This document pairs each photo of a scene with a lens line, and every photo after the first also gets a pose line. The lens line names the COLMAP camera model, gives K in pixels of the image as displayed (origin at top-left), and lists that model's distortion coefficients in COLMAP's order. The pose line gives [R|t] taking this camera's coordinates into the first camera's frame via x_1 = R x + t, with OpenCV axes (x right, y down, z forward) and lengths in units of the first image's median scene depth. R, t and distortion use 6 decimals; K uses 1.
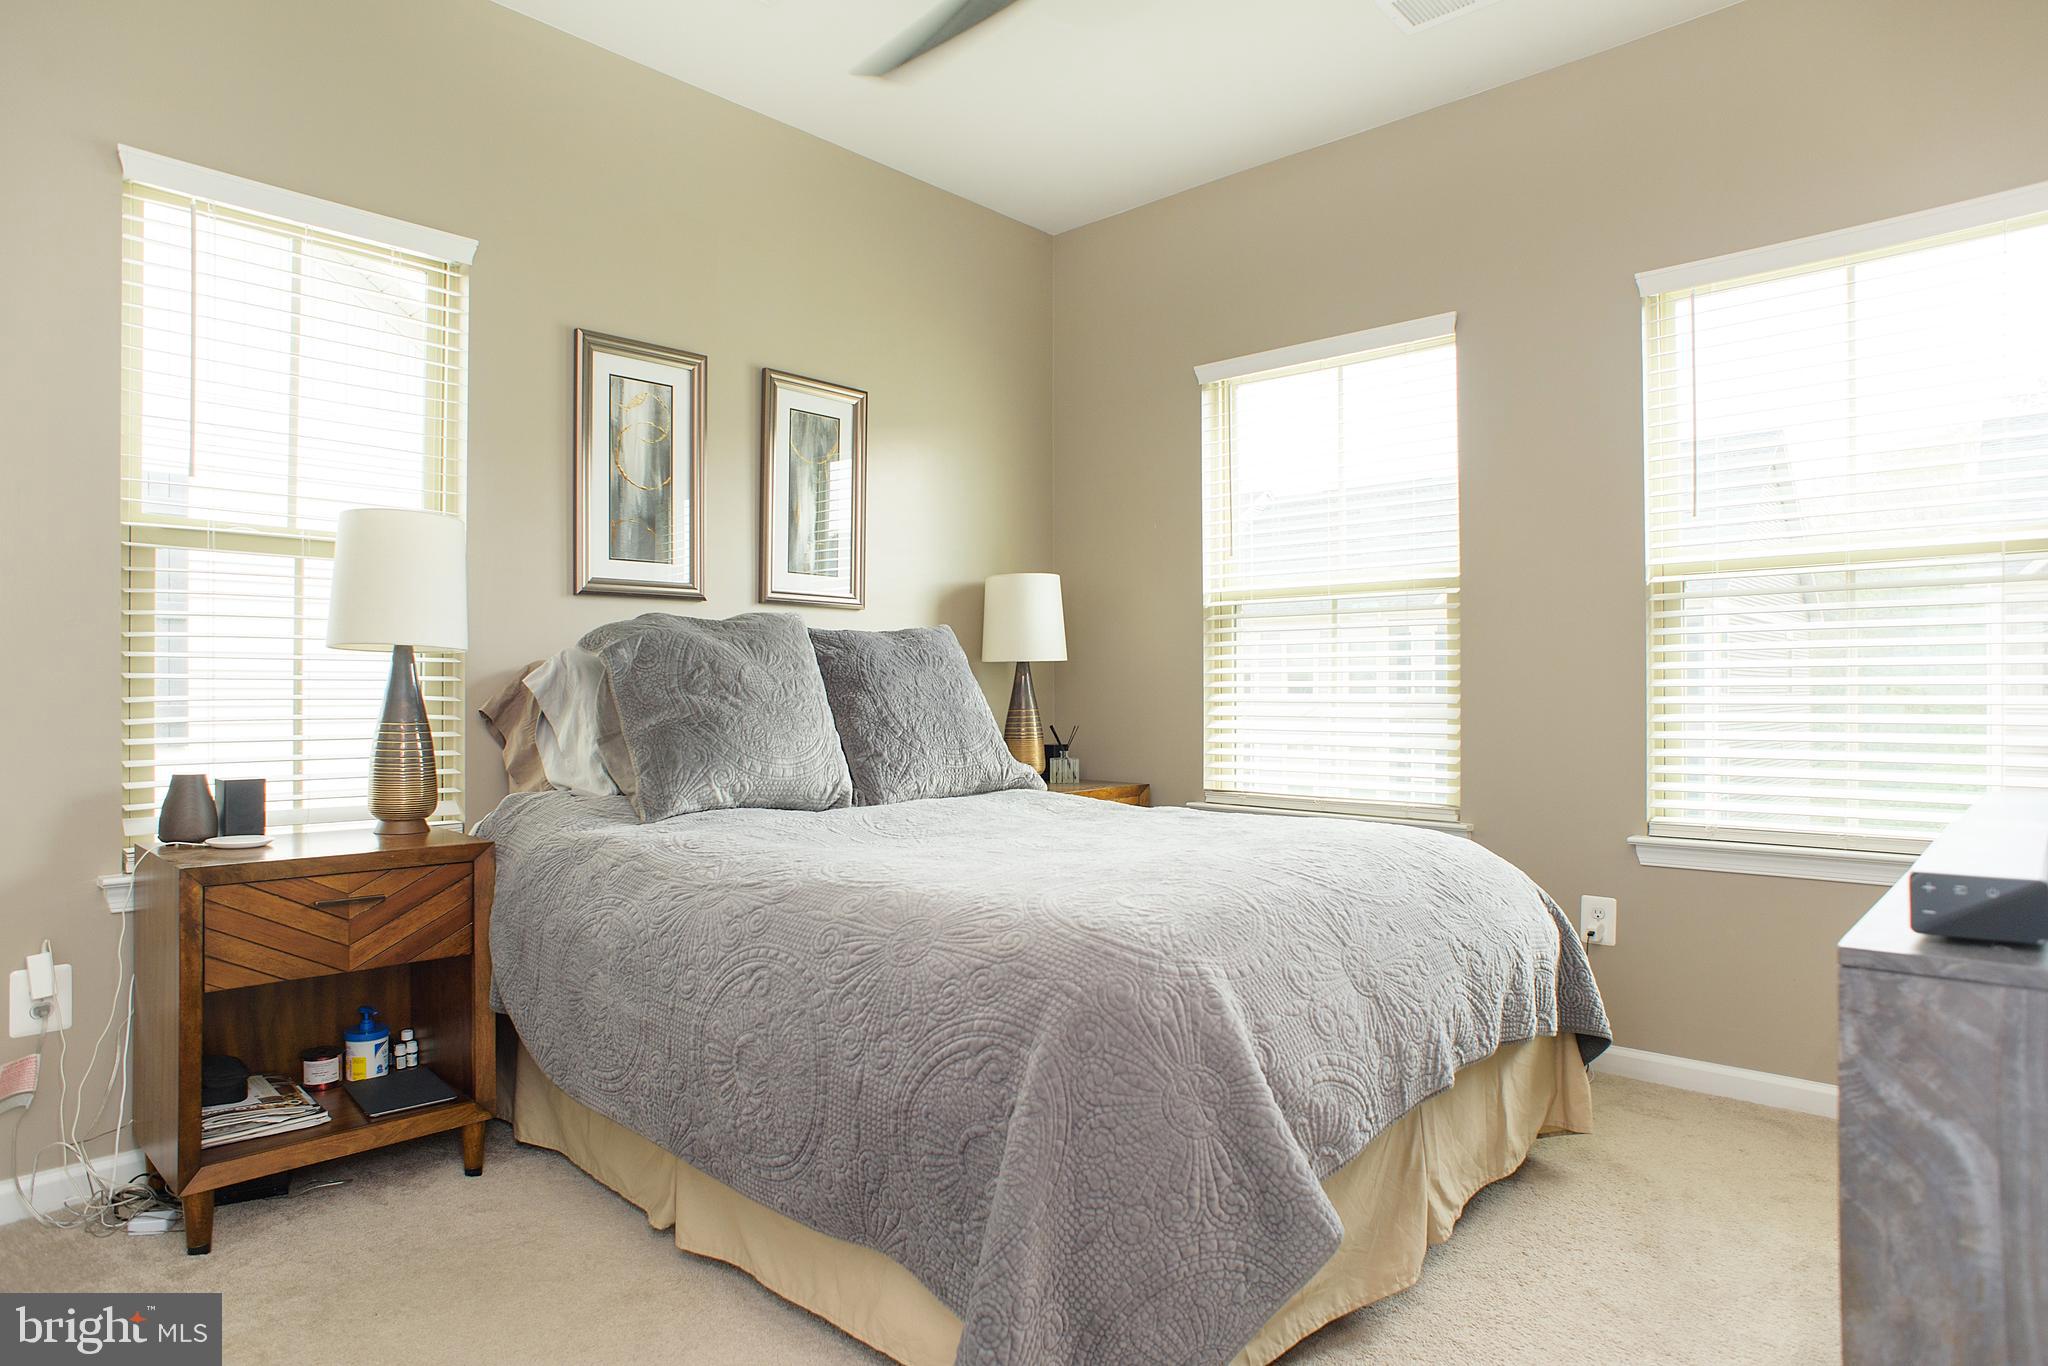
lens RADIAL K [[1217.6, 0, 1023.1], [0, 1217.6, 718.7], [0, 0, 1]] dist [-0.112915, 0.091137]
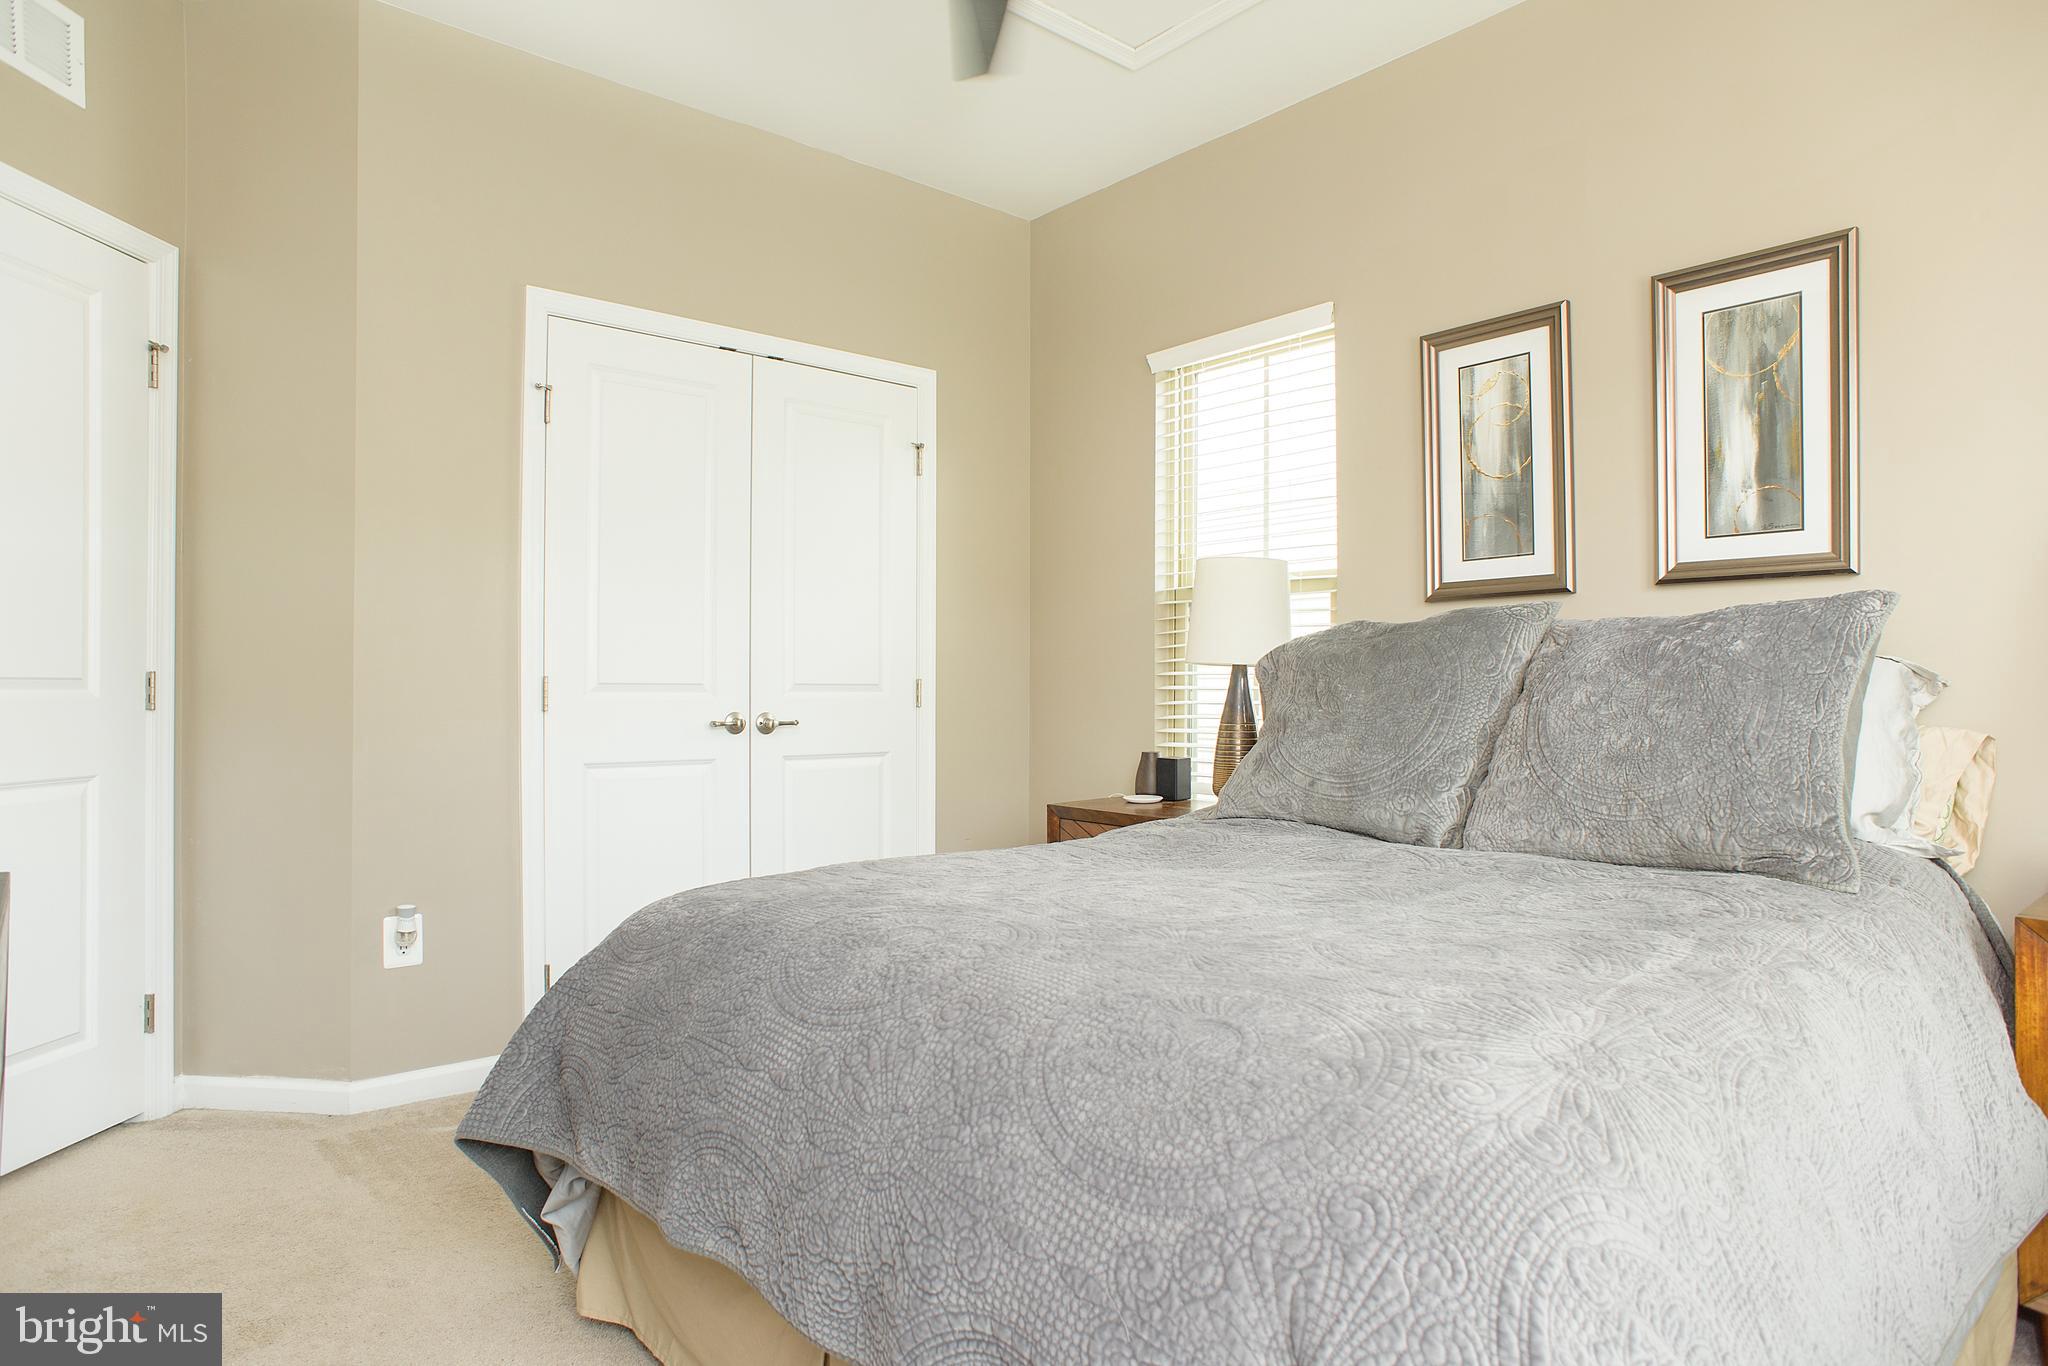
lens RADIAL K [[1196.1, 0, 1003.4], [0, 1196.1, 636.4], [0, 0, 1]] dist [-0.044634, 0.001100]
pose [[-0.146692, -0.033905, -0.988601, 0.627261], [-0.019055, 0.999324, -0.031446, -0.036053], [0.988999, 0.014225, -0.147239, 0.766751]]
